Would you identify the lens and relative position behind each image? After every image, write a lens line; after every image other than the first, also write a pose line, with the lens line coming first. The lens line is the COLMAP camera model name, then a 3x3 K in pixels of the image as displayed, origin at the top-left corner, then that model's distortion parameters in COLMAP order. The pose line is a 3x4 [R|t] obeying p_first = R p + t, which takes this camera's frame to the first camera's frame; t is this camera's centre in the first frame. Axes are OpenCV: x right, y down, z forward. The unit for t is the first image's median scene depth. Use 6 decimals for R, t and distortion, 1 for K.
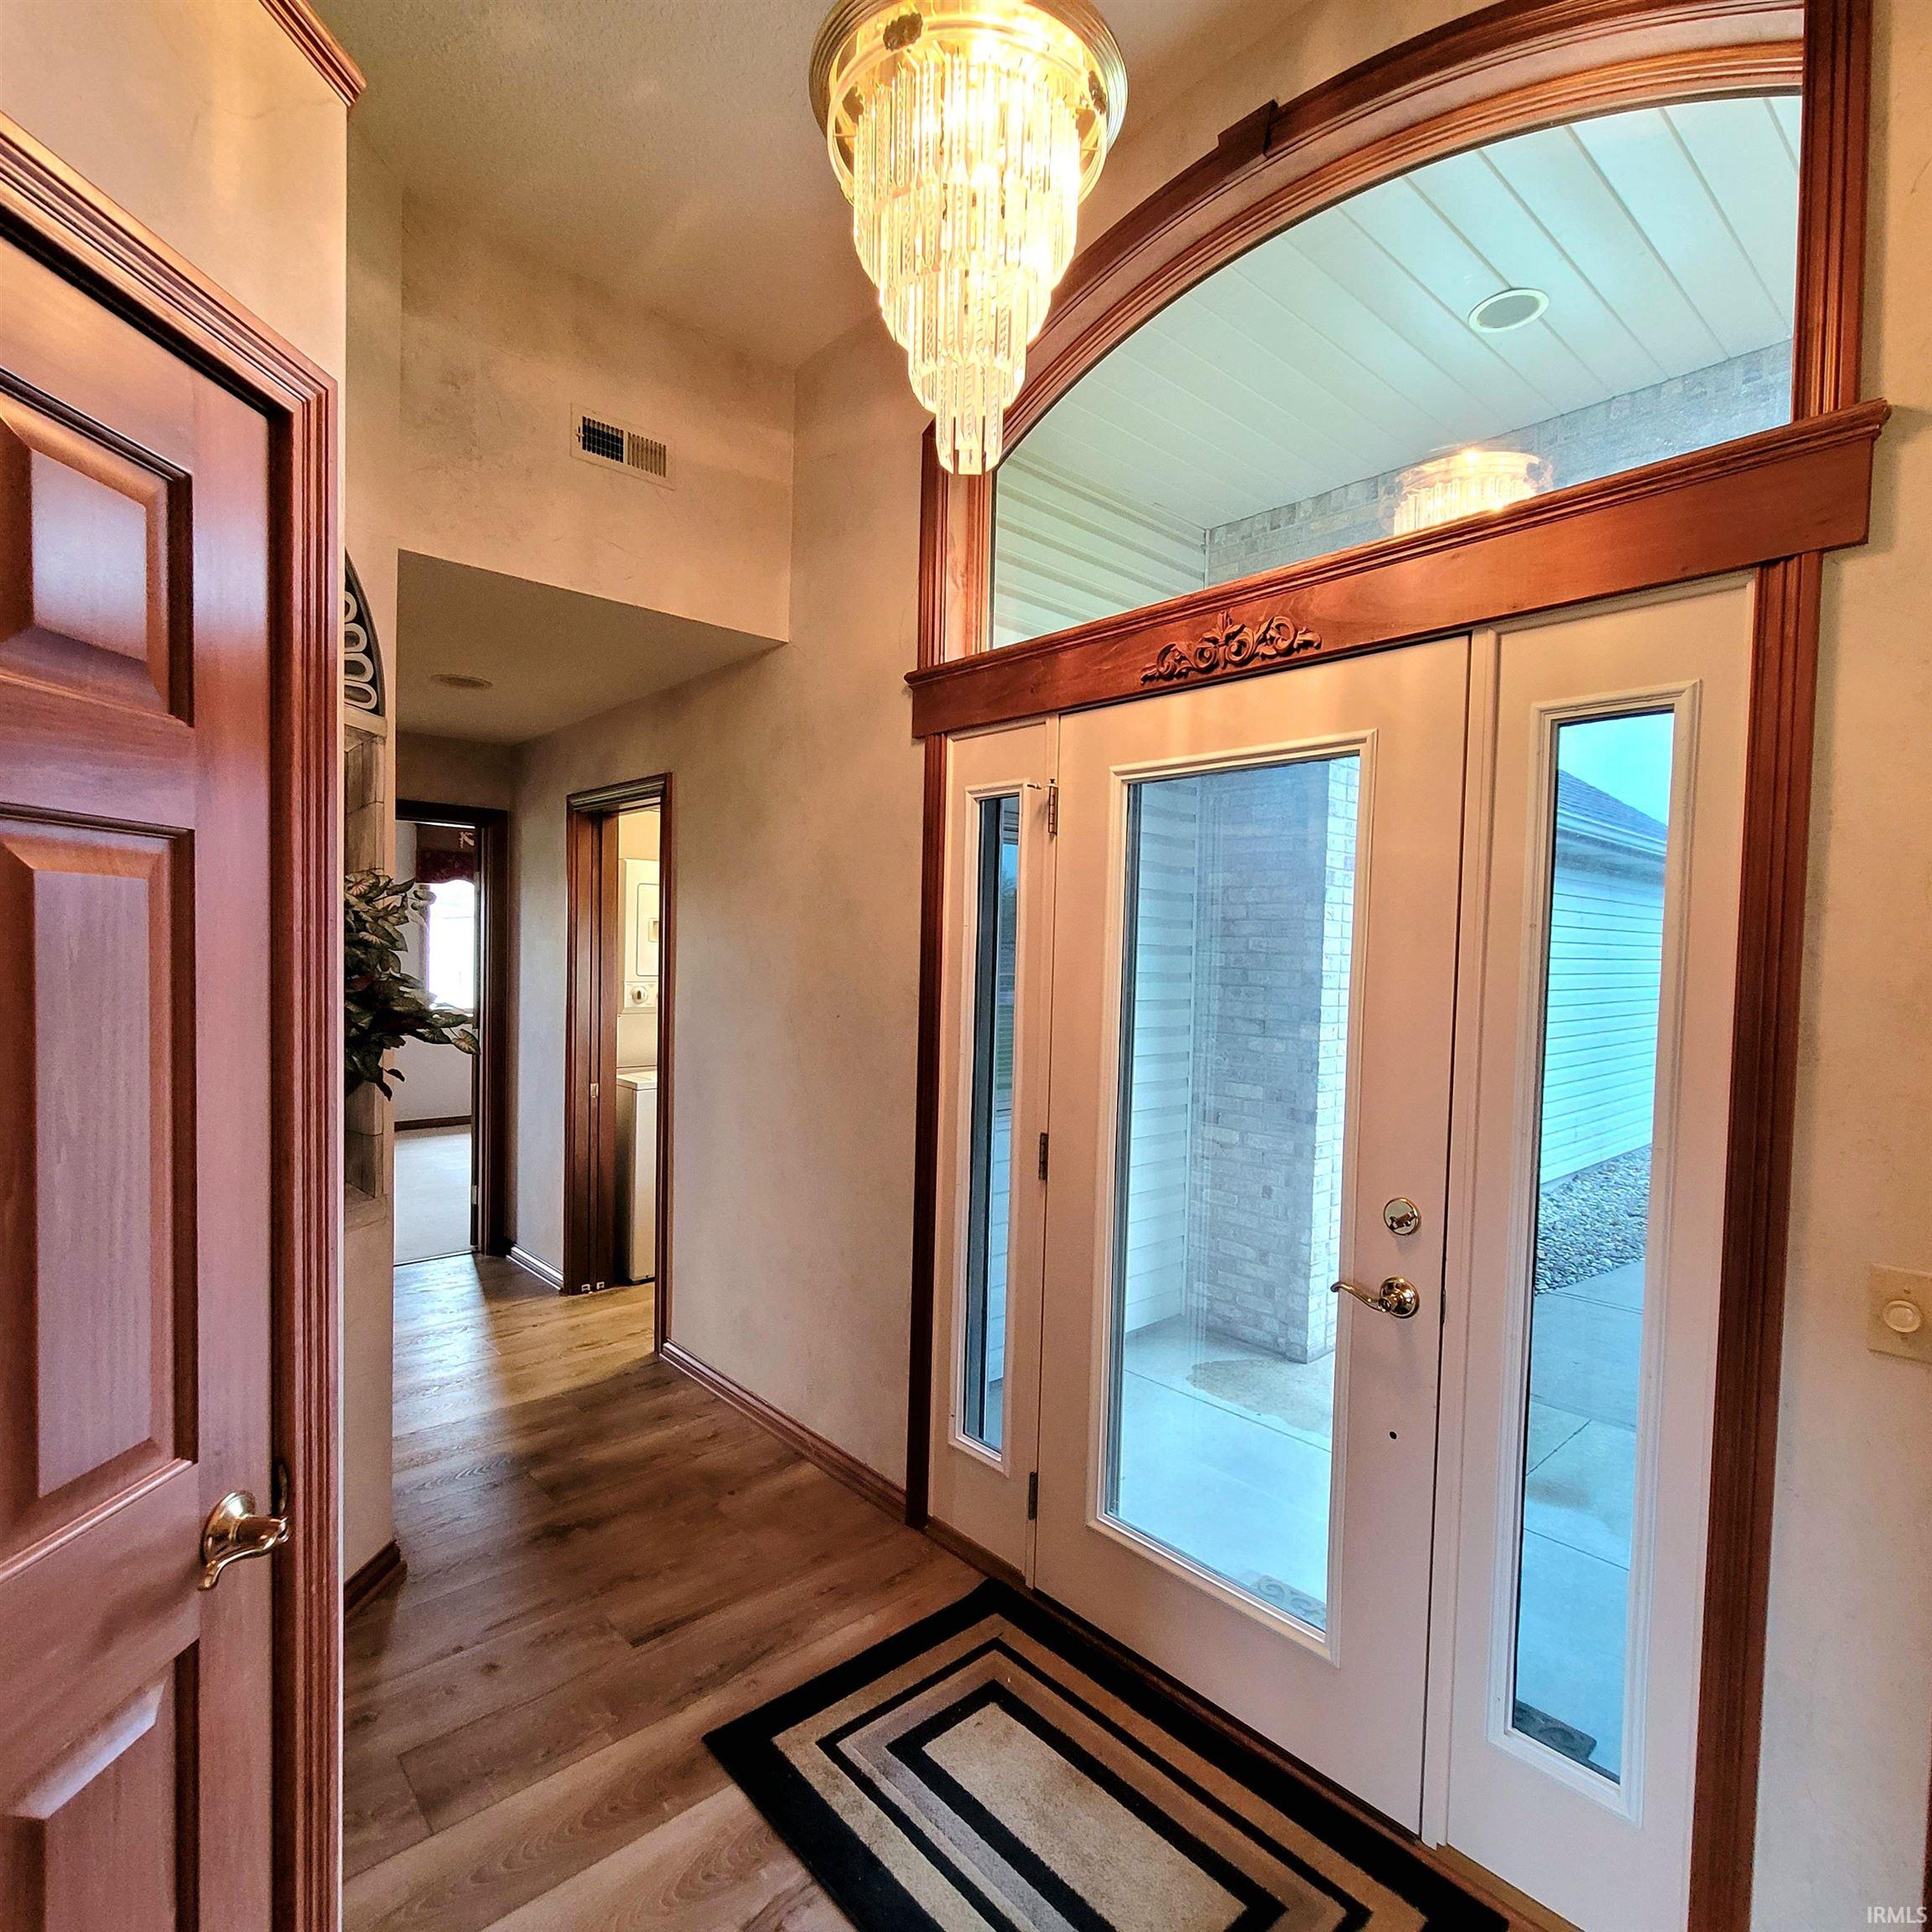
lens RADIAL K [[1039.9, 0, 971.7], [0, 1039.9, 981.1], [0, 0, 1]] dist [-0.002520, -0.000168]
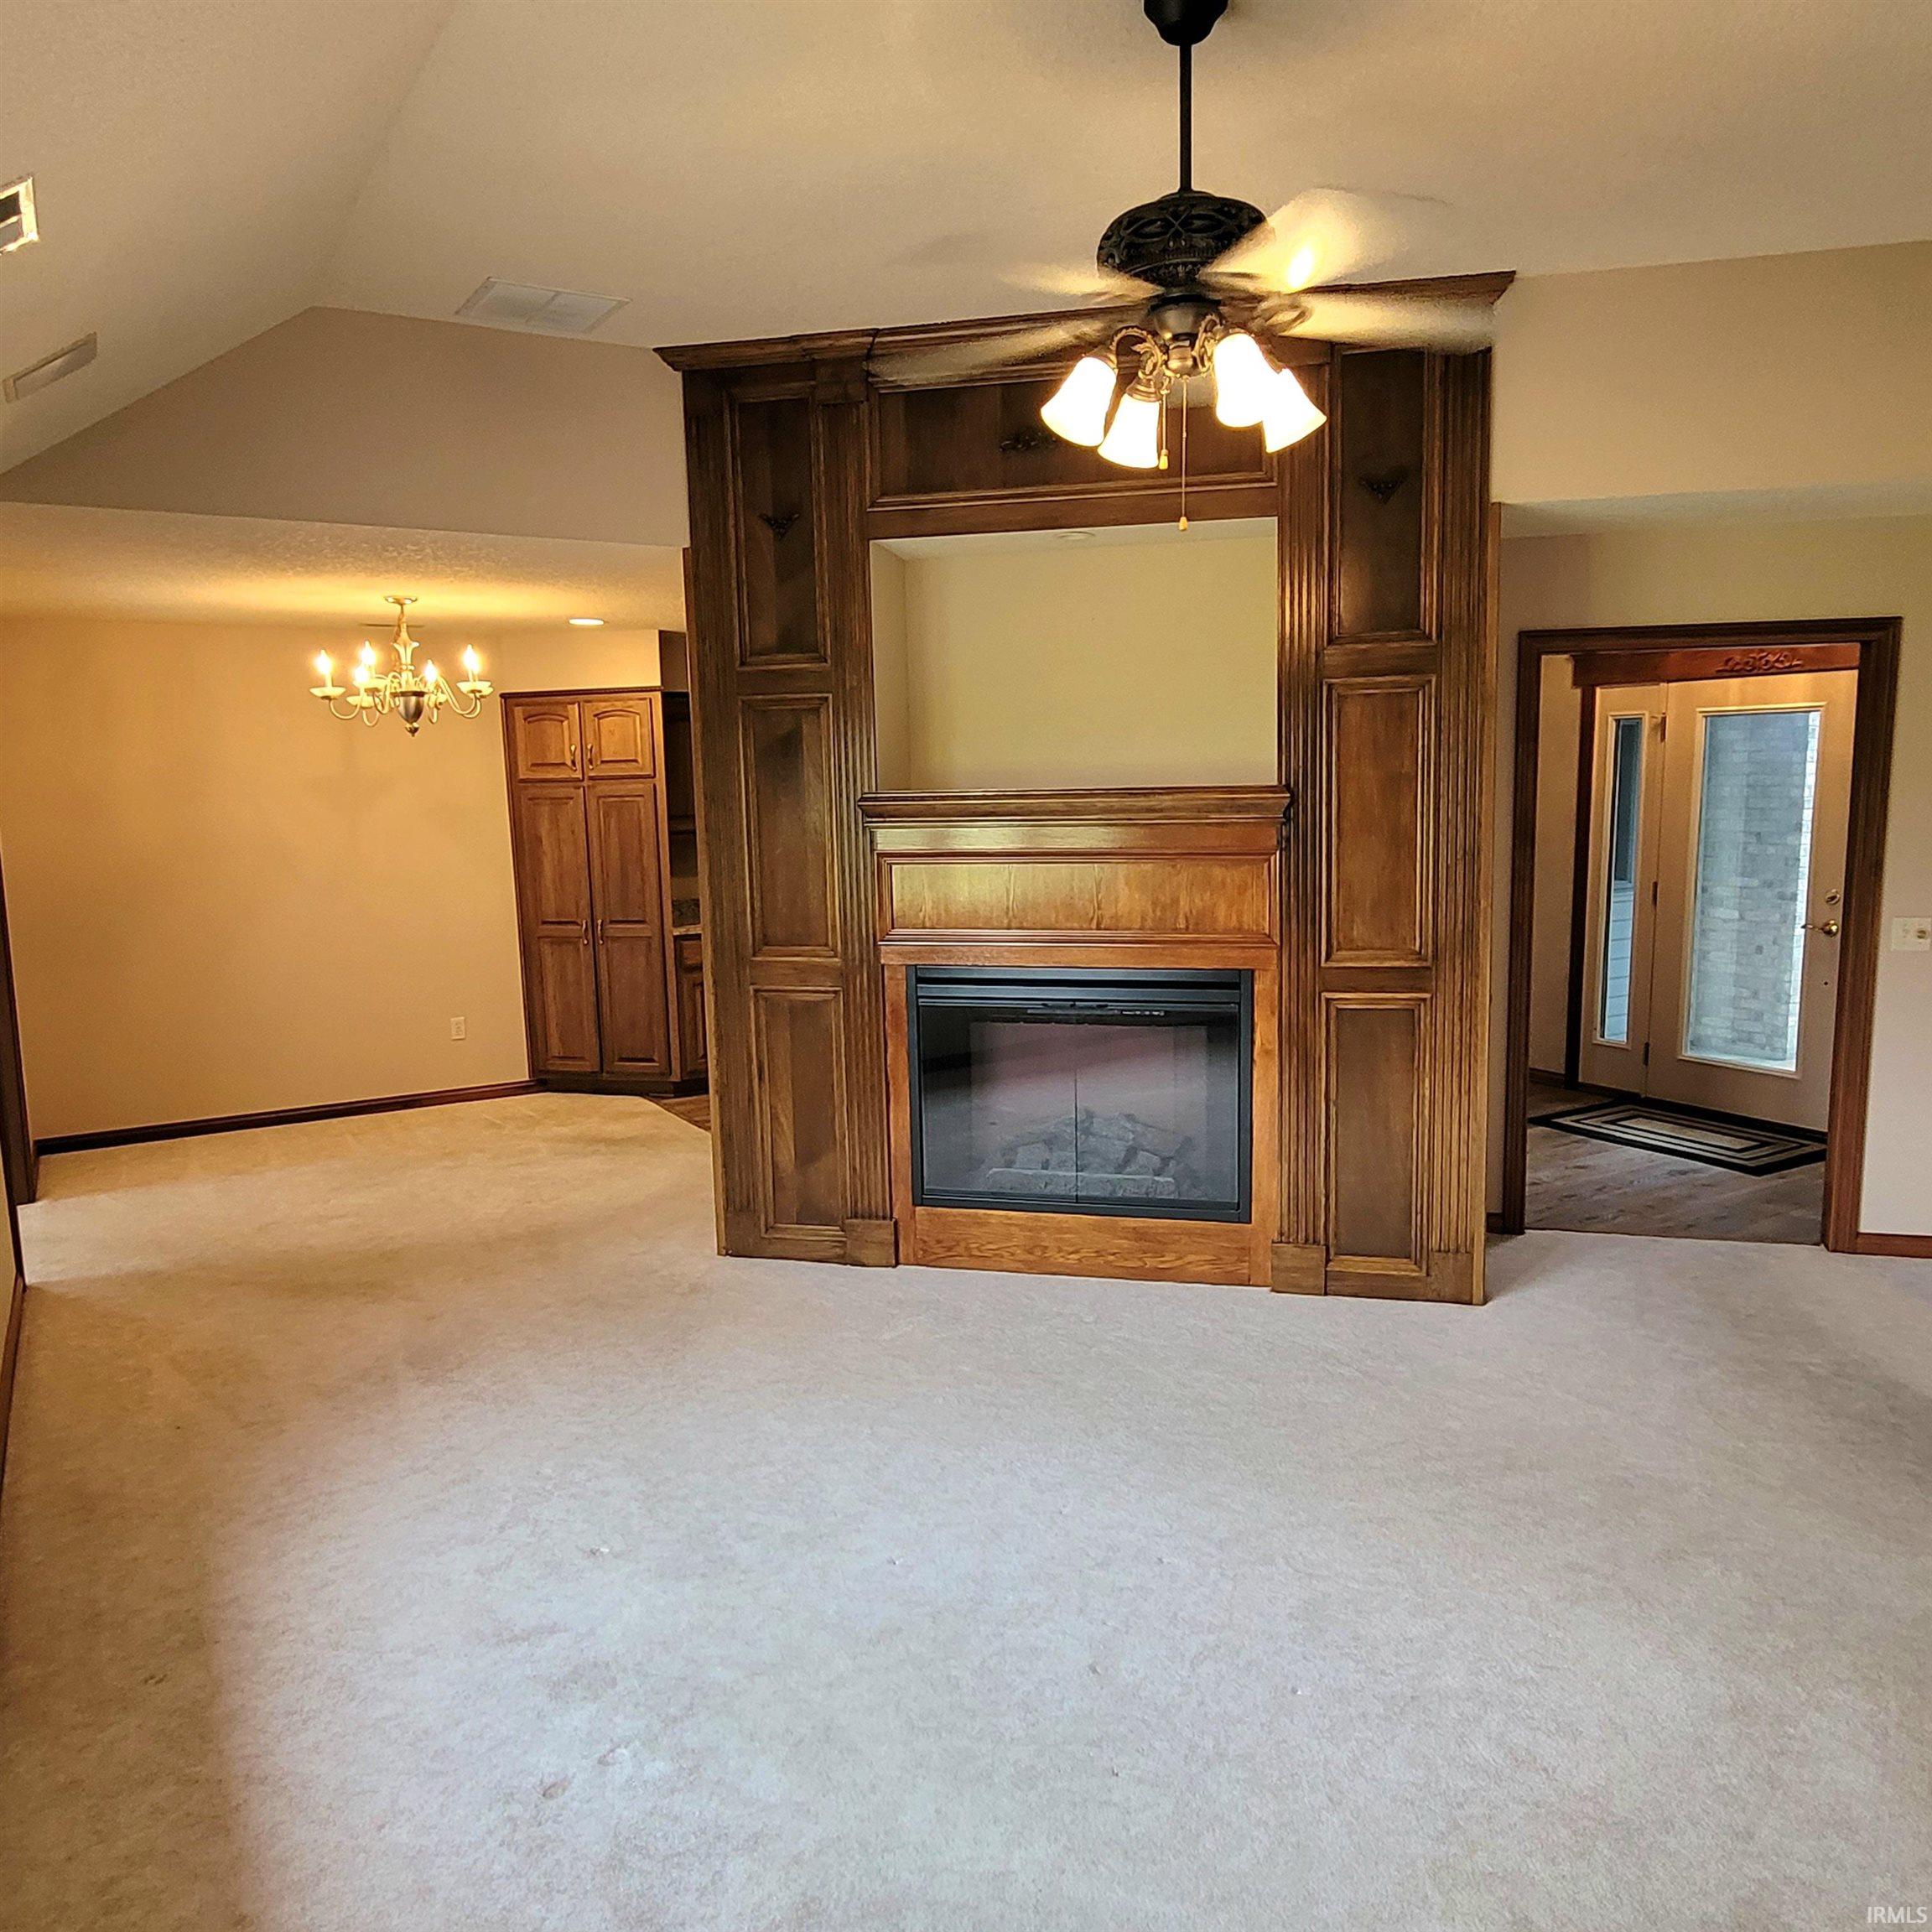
lens RADIAL K [[1457.9, 0, 974.6], [0, 1457.9, 984.6], [0, 0, 1]] dist [0.002216, -0.001211]
pose [[0.980778, -0.010774, -0.194831, -0.662320], [0.031660, 0.994031, 0.104405, 0.000323], [0.192543, -0.108566, 0.975264, -2.025299]]
